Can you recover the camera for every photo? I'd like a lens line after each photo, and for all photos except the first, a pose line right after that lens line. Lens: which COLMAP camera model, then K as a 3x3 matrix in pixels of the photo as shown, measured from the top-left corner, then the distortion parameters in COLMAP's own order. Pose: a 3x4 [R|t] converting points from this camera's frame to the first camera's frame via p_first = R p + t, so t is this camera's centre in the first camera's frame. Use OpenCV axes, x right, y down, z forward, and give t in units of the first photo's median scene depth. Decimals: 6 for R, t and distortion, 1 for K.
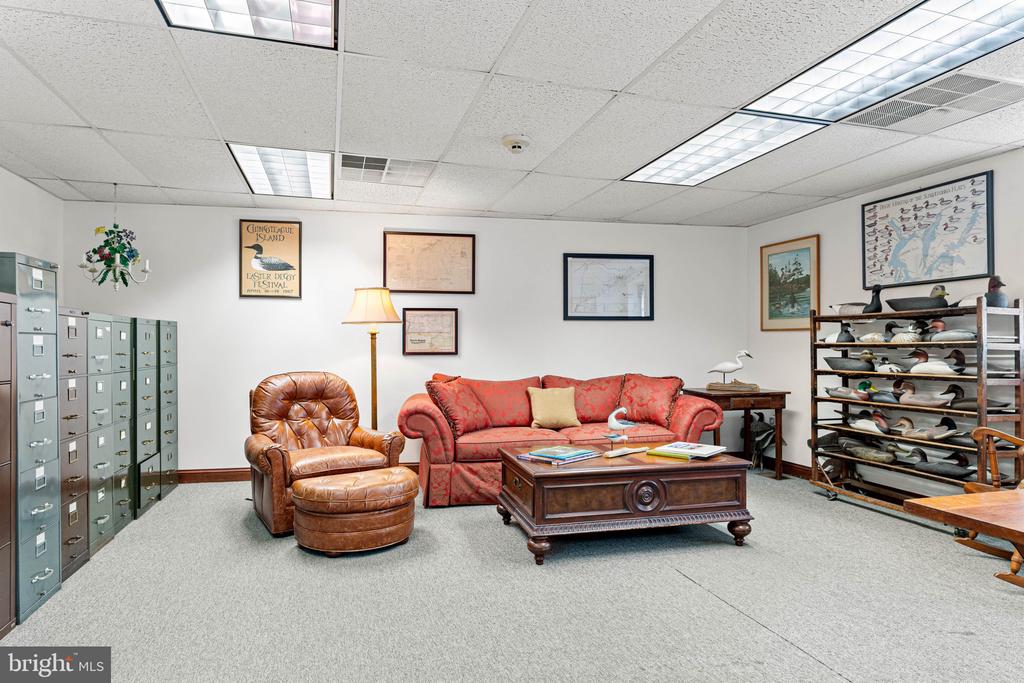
lens RADIAL K [[594.5, 0, 511.2], [0, 594.5, 343.2], [0, 0, 1]] dist [-0.003066, 0.002172]
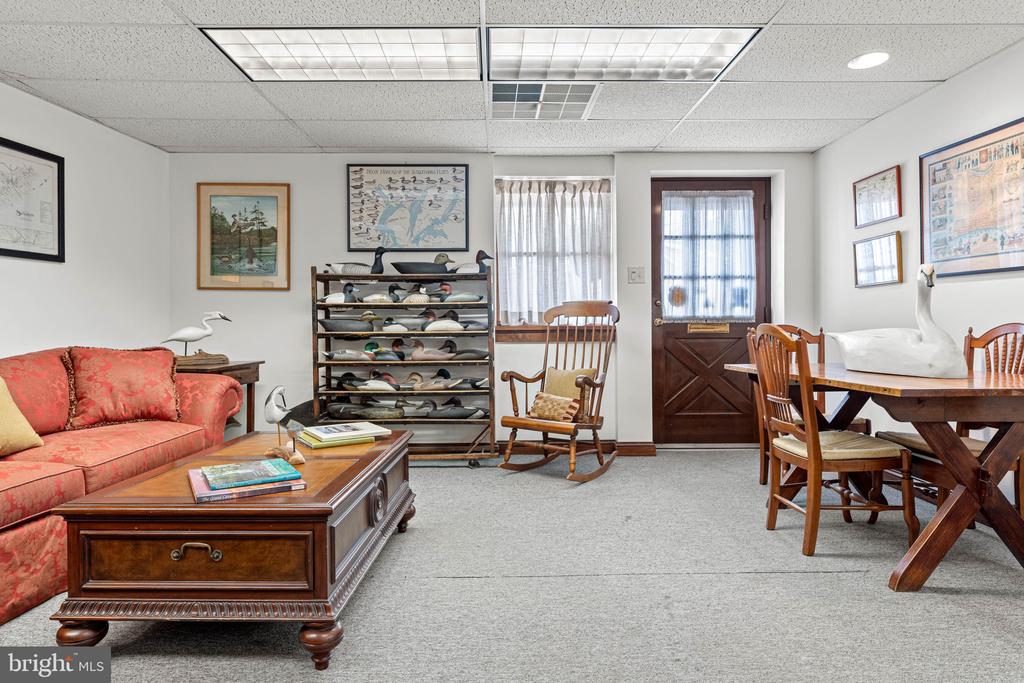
lens RADIAL K [[619.5, 0, 502.8], [0, 619.5, 327.4], [0, 0, 1]] dist [0.006700, -0.000496]
pose [[0.267761, -0.002475, 0.963482, -0.352789], [0.000107, 0.999997, 0.002539, 0.037118], [-0.963485, -0.000576, 0.267761, 0.509821]]
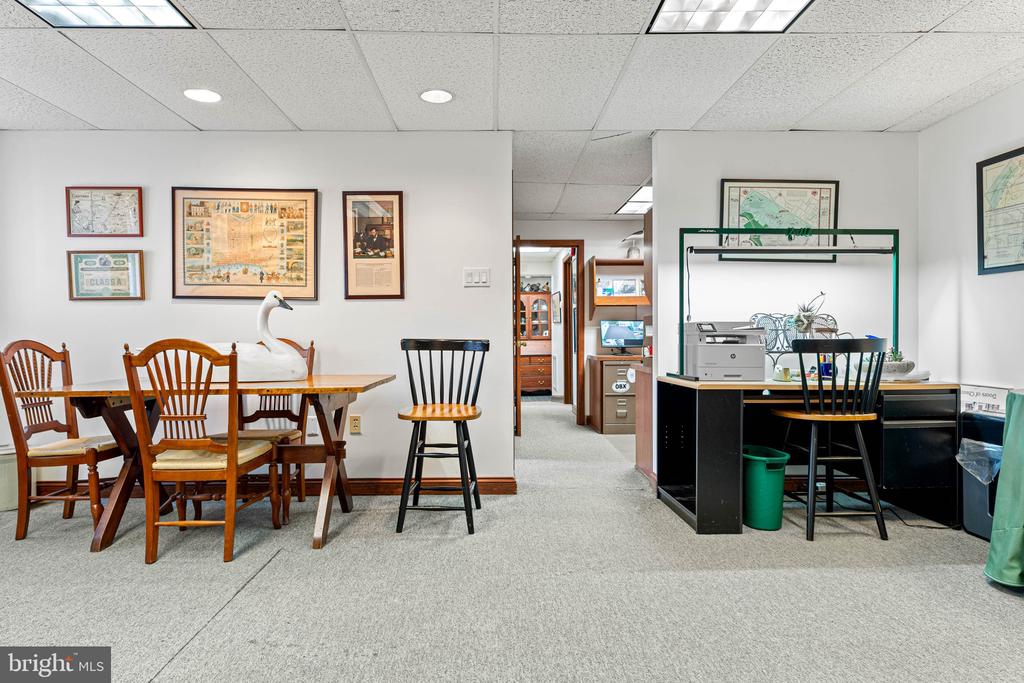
lens RADIAL K [[594.5, 0, 510.3], [0, 594.5, 343.9], [0, 0, 1]] dist [-0.003066, 0.002172]
pose [[-0.966589, 0.002174, 0.256321, -0.104082], [0.003583, 0.999981, 0.005028, 0.038934], [-0.256305, 0.005778, -0.966579, 0.919794]]
